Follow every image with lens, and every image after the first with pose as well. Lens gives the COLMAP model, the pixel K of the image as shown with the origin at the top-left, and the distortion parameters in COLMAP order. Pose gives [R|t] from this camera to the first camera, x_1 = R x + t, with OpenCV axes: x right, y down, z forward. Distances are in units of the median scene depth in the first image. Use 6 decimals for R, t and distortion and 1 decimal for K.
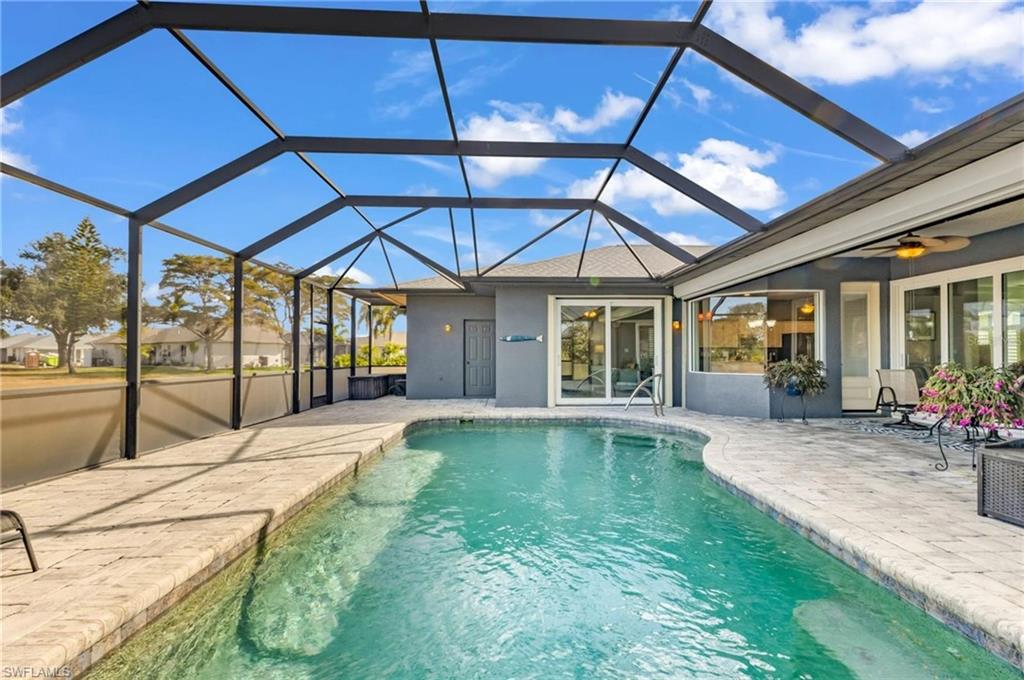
lens RADIAL K [[455.6, 0, 512.5], [0, 455.6, 336.1], [0, 0, 1]] dist [0.000191, -0.000097]
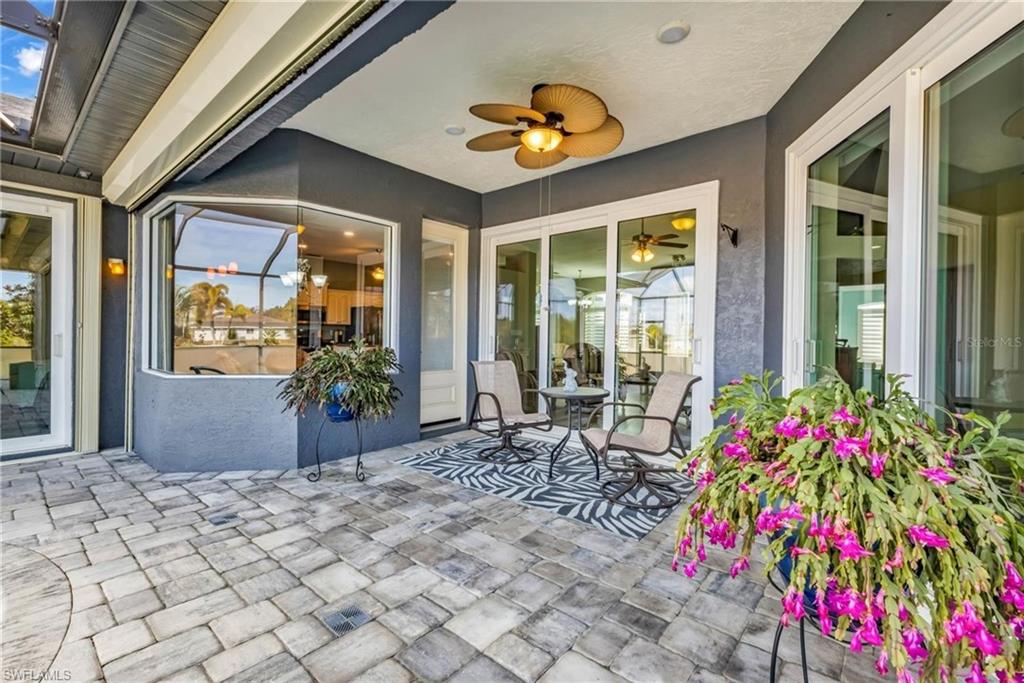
lens RADIAL K [[455.6, 0, 512.5], [0, 455.6, 337.6], [0, 0, 1]] dist [0.000191, -0.000097]
pose [[0.653149, 0.003983, 0.757219, 0.345278], [-0.041778, 0.998653, 0.030783, 0.018944], [-0.756076, -0.051741, 0.652435, 0.514272]]
